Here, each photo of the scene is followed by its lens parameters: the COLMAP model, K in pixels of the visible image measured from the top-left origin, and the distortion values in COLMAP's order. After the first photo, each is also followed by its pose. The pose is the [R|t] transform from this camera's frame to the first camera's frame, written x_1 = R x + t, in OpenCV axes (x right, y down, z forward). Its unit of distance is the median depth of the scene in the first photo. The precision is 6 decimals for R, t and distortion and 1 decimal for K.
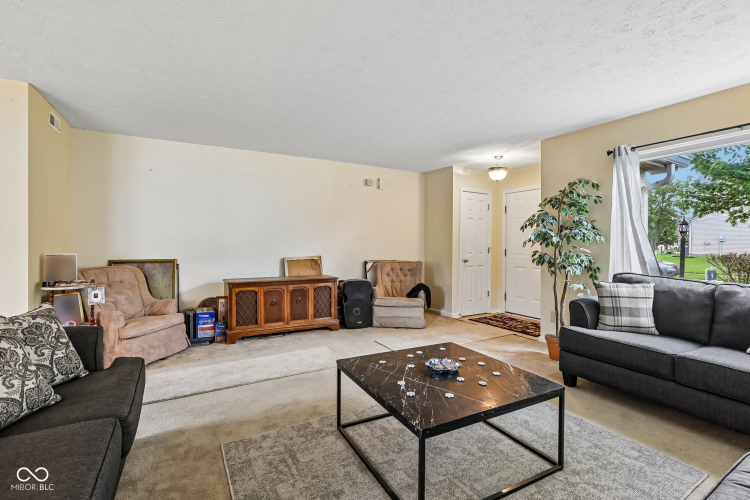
lens RADIAL K [[348.3, 0, 370.8], [0, 348.3, 246.8], [0, 0, 1]] dist [-0.033508, 0.012124]
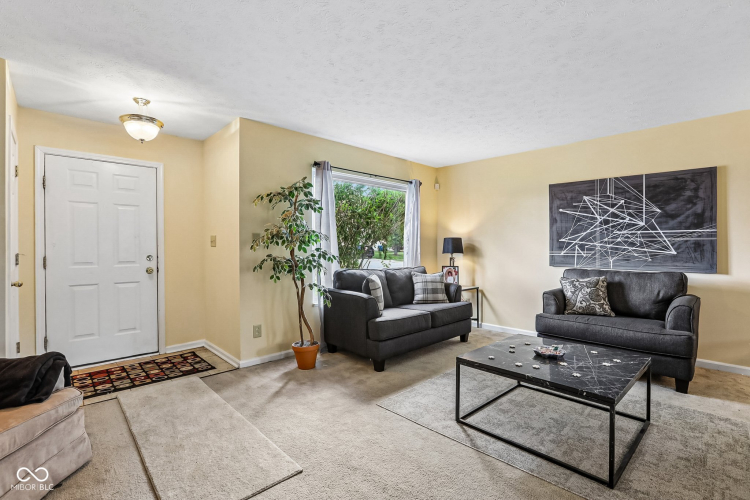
lens RADIAL K [[344.1, 0, 378.7], [0, 344.1, 251.8], [0, 0, 1]] dist [-0.059043, 0.022363]
pose [[-0.253148, -0.020626, 0.967208, -0.361589], [0.008439, 0.999688, 0.023527, -0.010872], [-0.967391, 0.014118, -0.252895, 0.913282]]
